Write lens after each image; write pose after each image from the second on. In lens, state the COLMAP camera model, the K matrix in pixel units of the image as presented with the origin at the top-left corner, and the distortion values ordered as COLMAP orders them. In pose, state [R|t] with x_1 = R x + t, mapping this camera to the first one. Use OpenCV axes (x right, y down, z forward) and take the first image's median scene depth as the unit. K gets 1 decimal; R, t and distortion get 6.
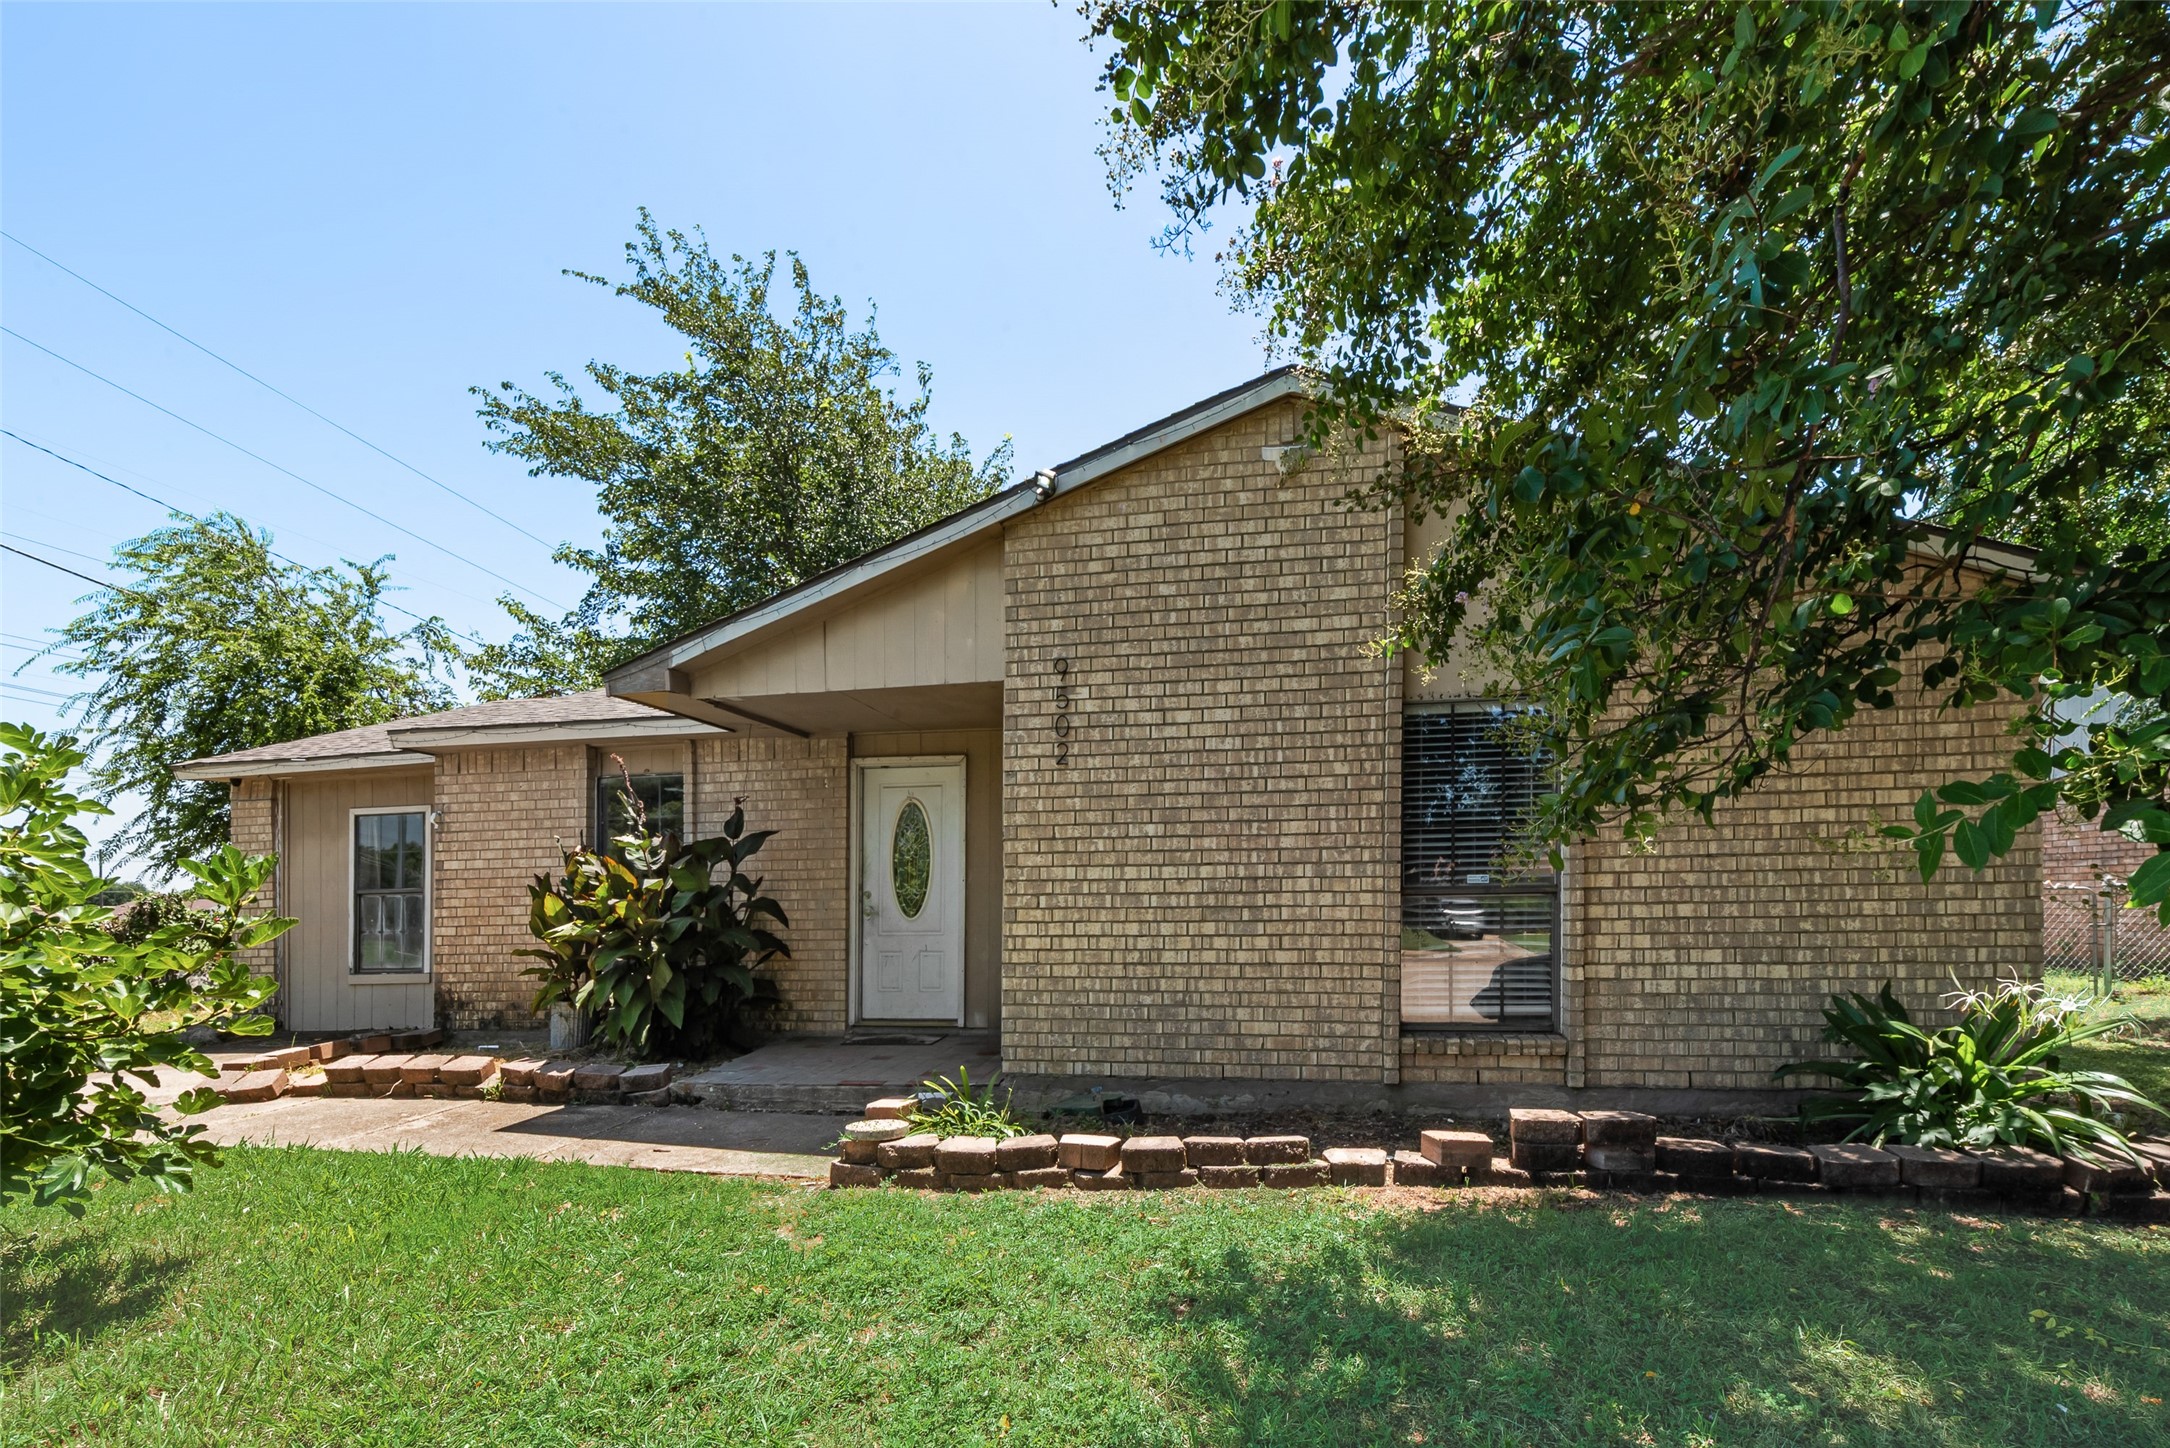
lens RADIAL K [[870.3, 0, 1093.4], [0, 870.3, 722.0], [0, 0, 1]] dist [0.000887, -0.000023]
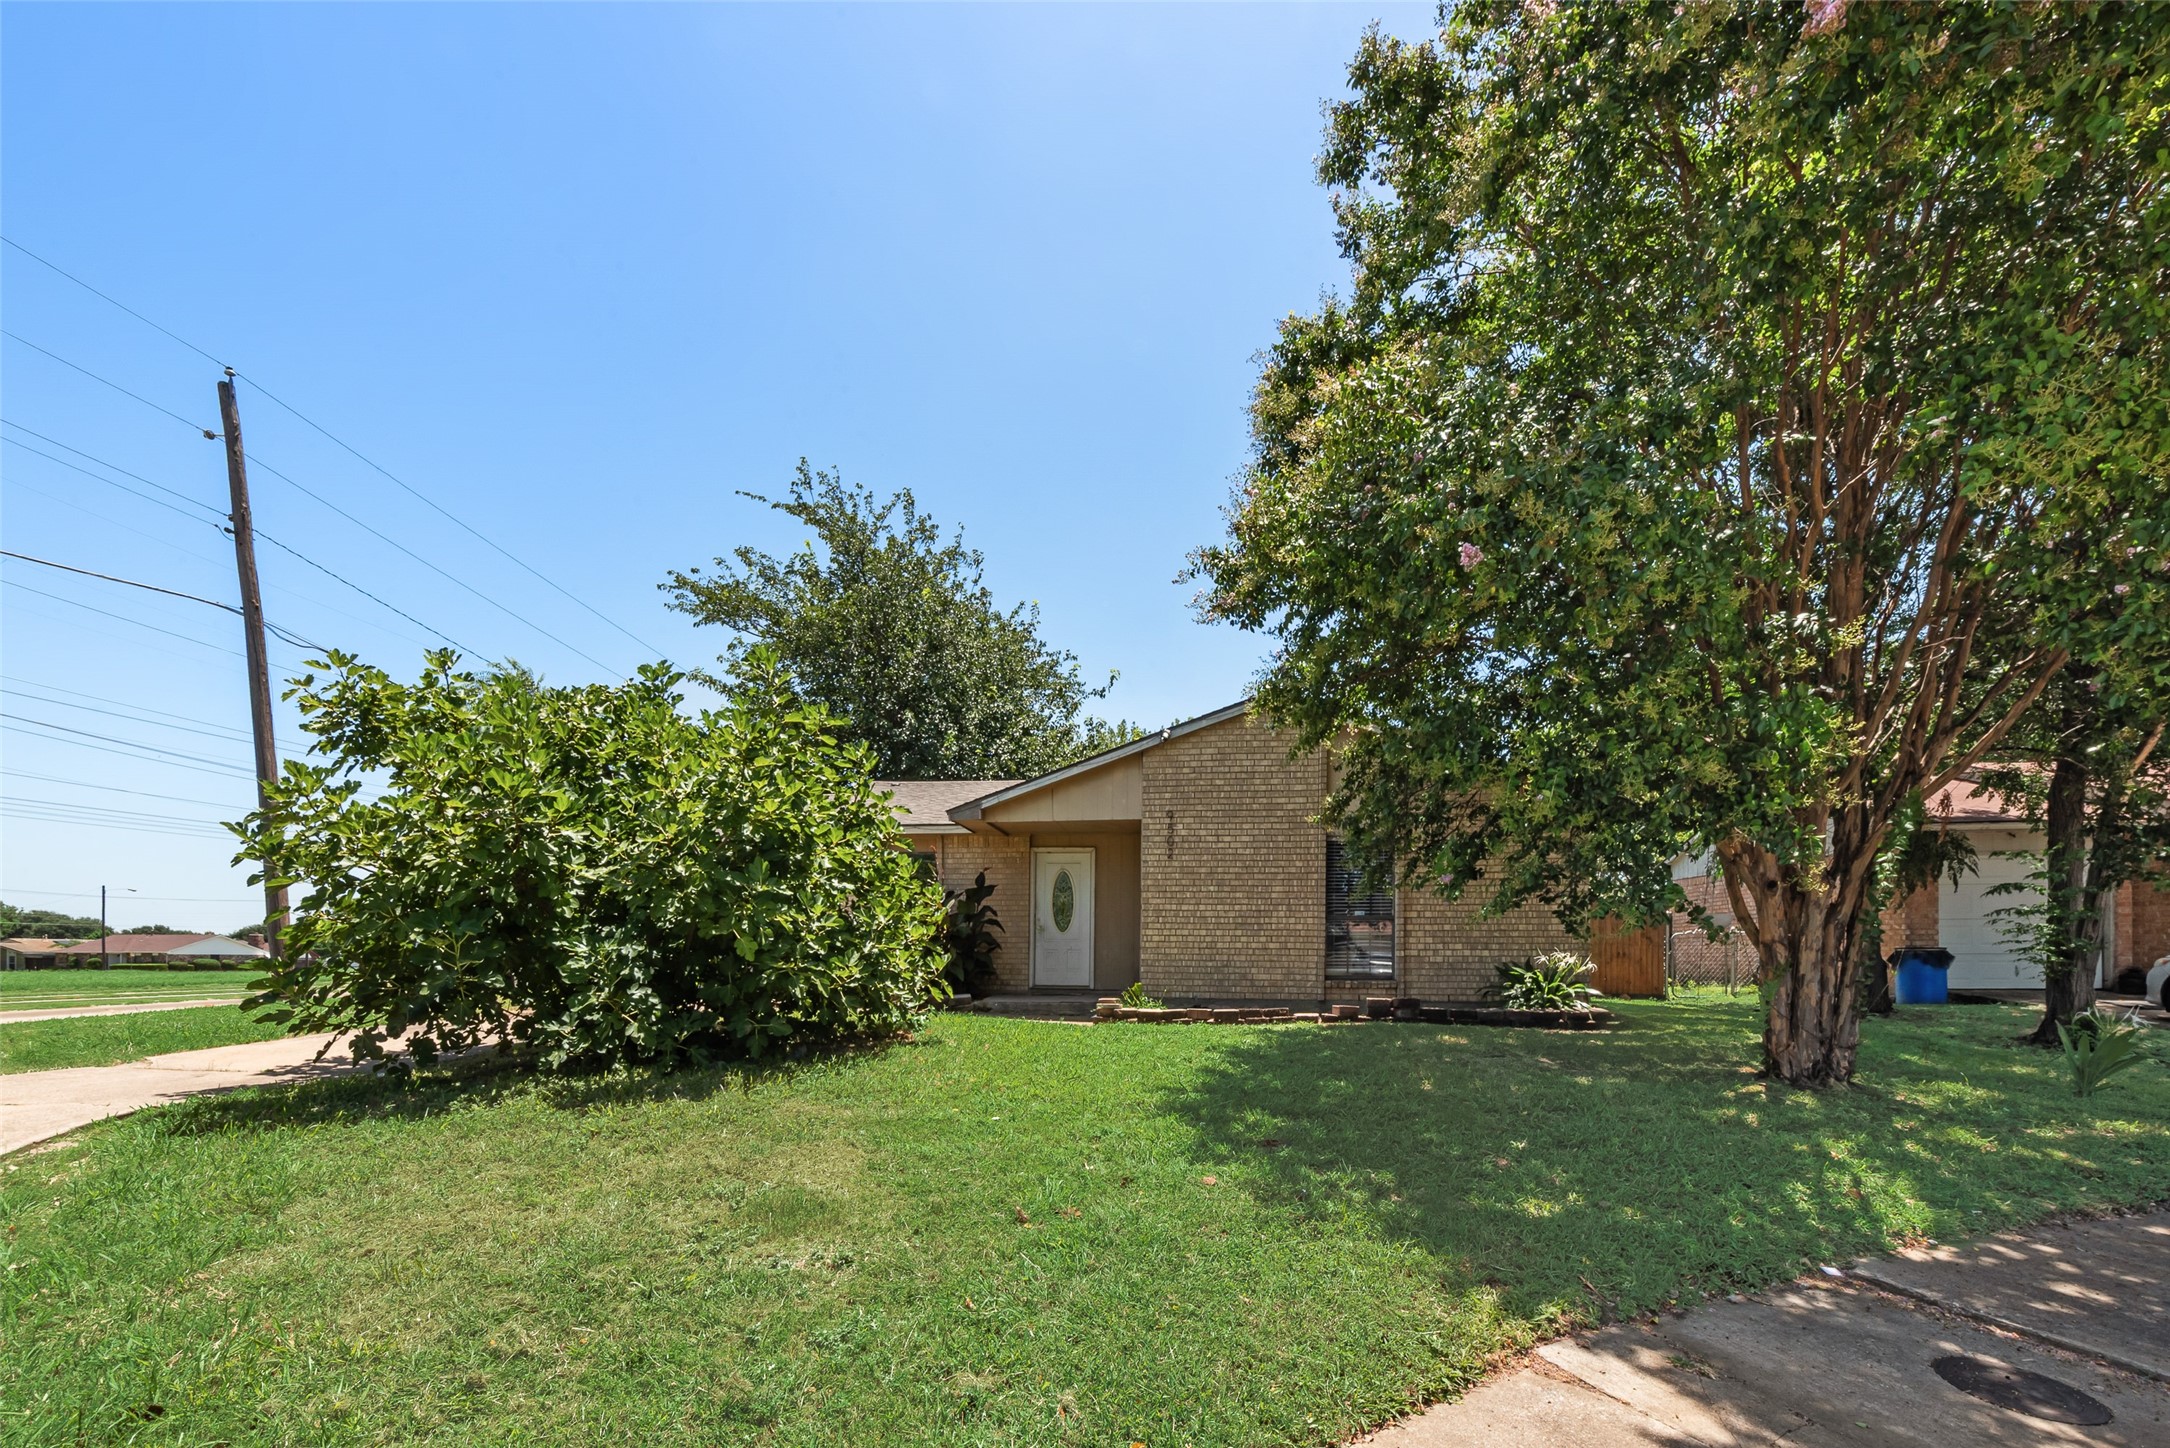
lens RADIAL K [[870.3, 0, 952.0], [0, 870.3, 750.7], [0, 0, 1]] dist [0.000887, -0.000023]
pose [[0.996814, 0.012722, -0.078736, -0.420794], [-0.015492, 0.999279, -0.034669, -0.140611], [0.078238, 0.035778, 0.996293, -1.279766]]
